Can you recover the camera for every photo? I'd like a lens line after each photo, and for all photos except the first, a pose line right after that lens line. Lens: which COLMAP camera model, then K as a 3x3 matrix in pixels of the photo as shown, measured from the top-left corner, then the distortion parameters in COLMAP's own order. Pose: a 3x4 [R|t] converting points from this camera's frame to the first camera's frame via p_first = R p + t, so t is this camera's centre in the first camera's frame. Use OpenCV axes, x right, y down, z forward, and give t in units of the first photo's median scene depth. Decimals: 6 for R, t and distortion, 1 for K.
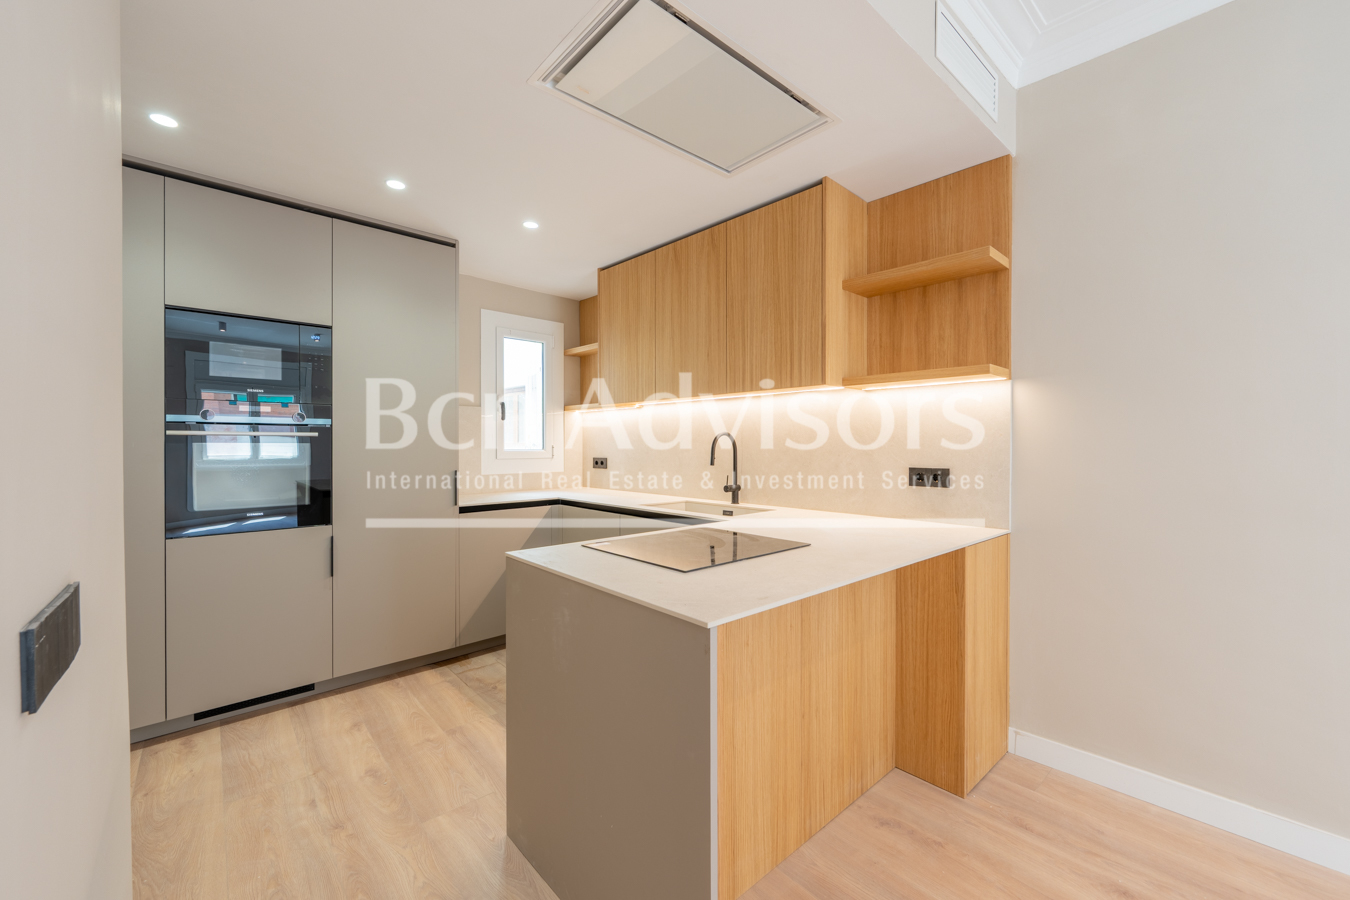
lens RADIAL K [[535.0, 0, 675.2], [0, 535.0, 446.3], [0, 0, 1]] dist [0.000206, 0.000499]
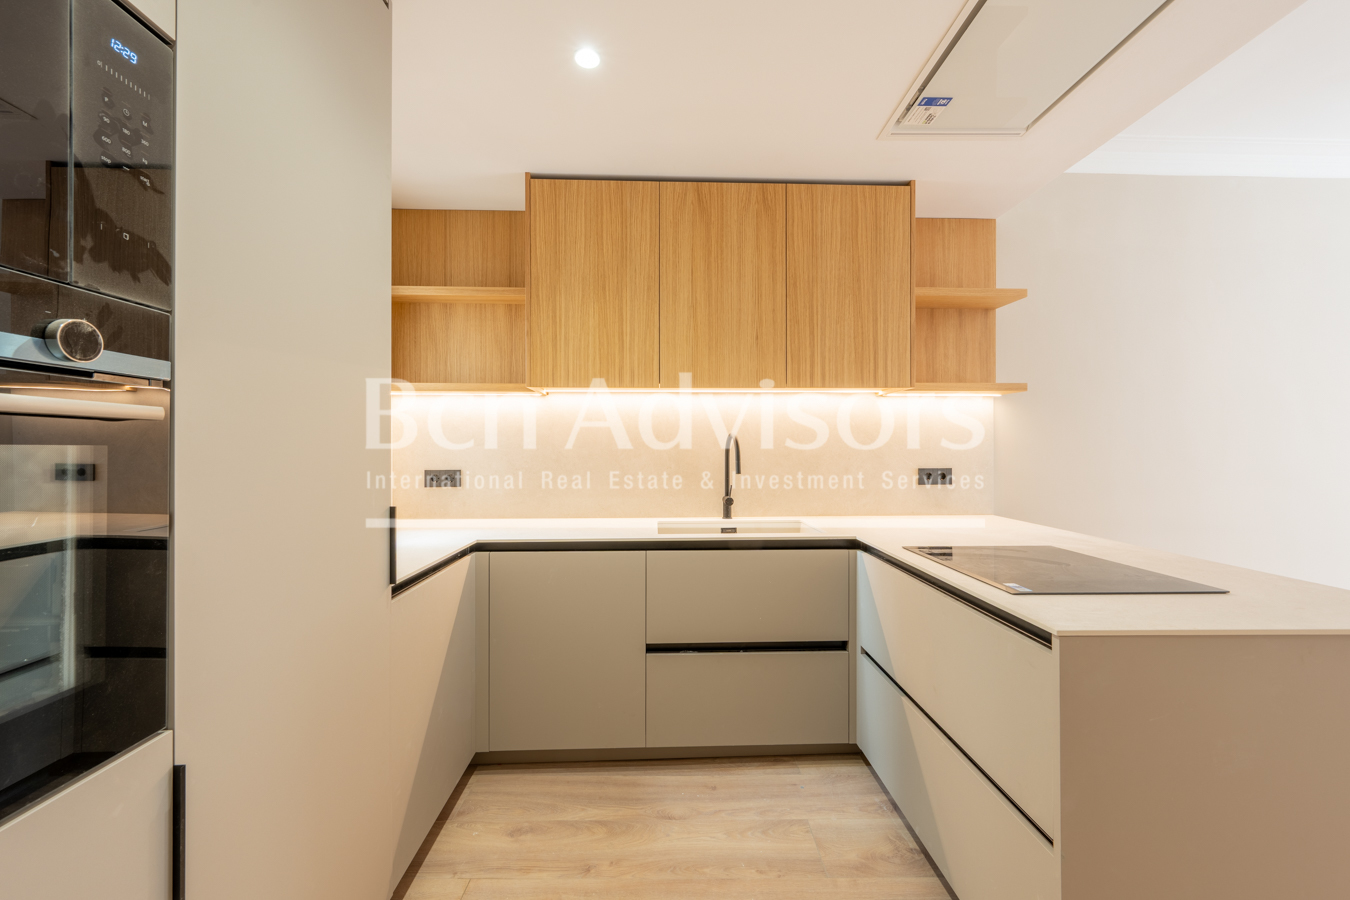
lens RADIAL K [[535.0, 0, 669.8], [0, 535.0, 446.6], [0, 0, 1]] dist [0.000206, 0.000499]
pose [[0.661561, 0.002980, 0.749885, -0.673007], [0.004839, 0.999954, -0.008242, 0.000474], [-0.749876, 0.009081, 0.661516, 0.596964]]
